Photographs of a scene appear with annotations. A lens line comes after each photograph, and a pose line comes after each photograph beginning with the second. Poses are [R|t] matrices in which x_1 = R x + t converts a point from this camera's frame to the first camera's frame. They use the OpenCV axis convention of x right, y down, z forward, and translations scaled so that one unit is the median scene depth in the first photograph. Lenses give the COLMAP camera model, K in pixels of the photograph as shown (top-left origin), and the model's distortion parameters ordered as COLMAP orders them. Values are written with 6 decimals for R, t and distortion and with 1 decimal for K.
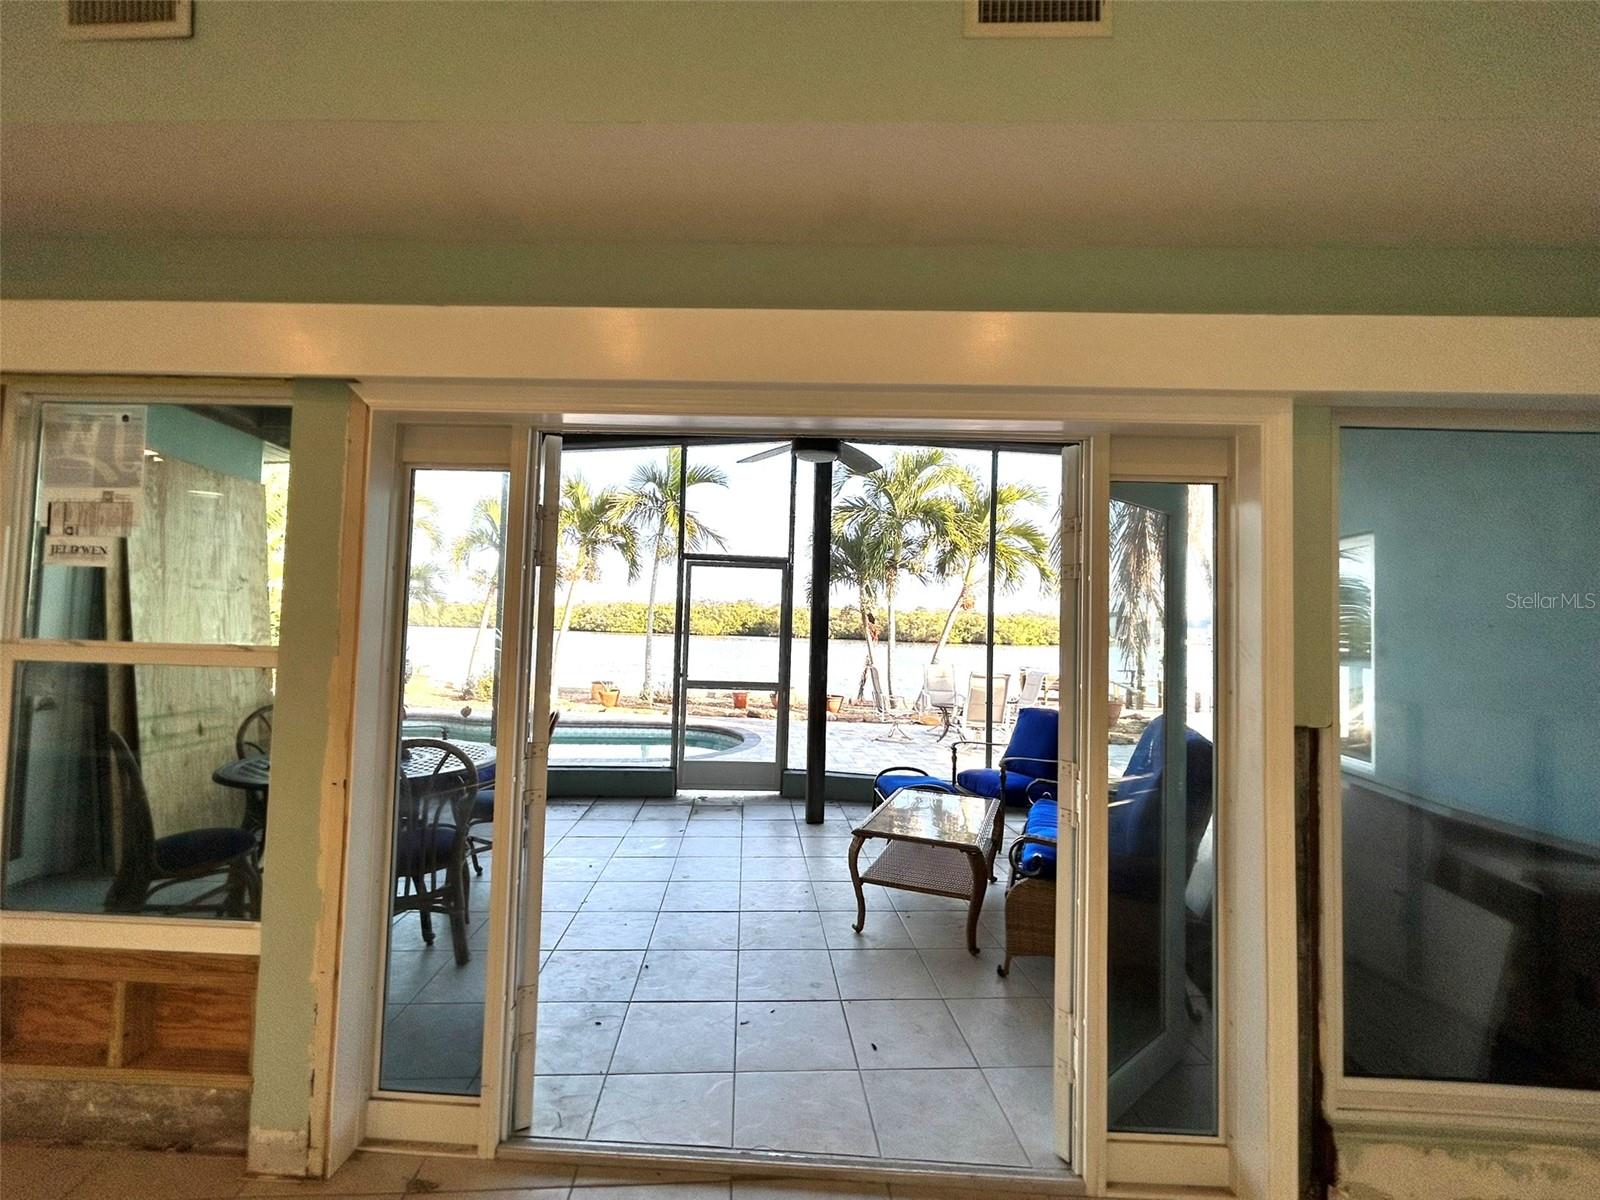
lens RADIAL K [[642.7, 0, 795.7], [0, 642.7, 599.4], [0, 0, 1]] dist [-0.000395, -0.000055]
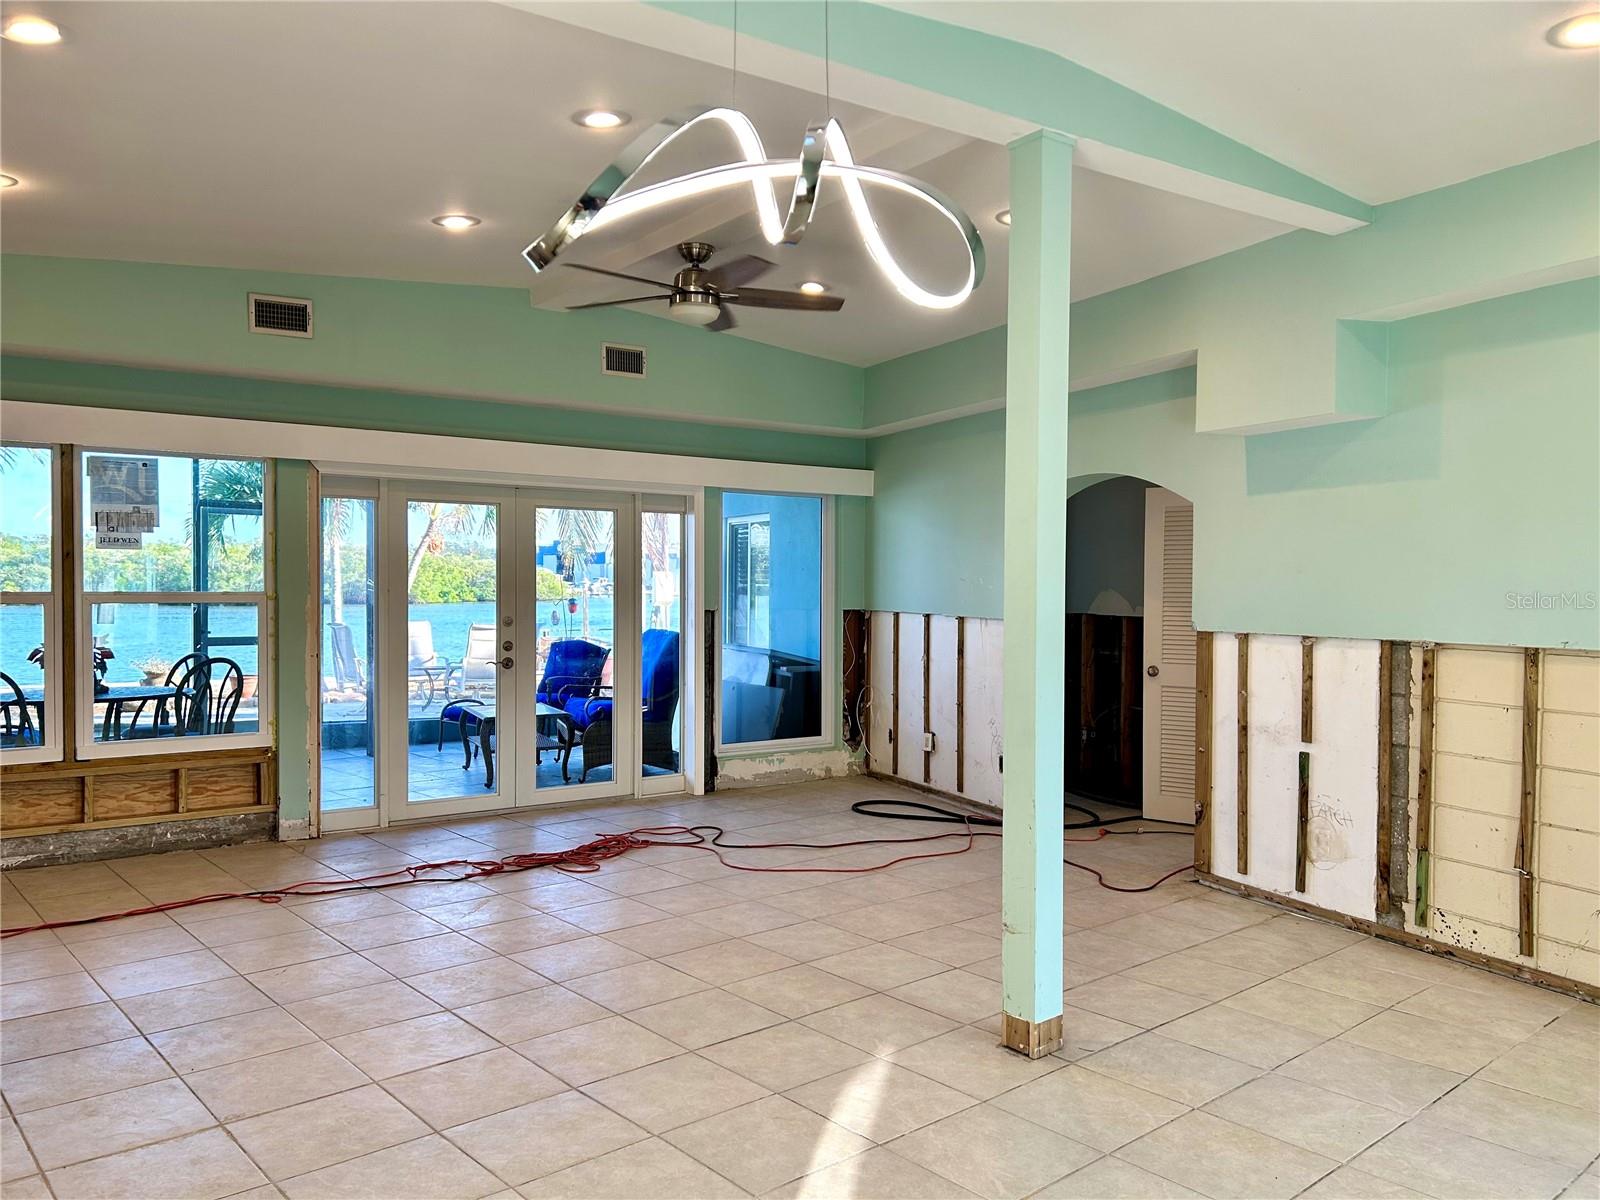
lens RADIAL K [[1176.2, 0, 800.0], [0, 1176.2, 600.0], [0, 0, 1]] dist [0.094704, -0.124842]
pose [[0.801657, -0.032270, 0.596913, -1.580539], [-0.007666, 0.997905, 0.064245, -0.138015], [-0.597735, -0.056078, 0.799730, -2.723011]]
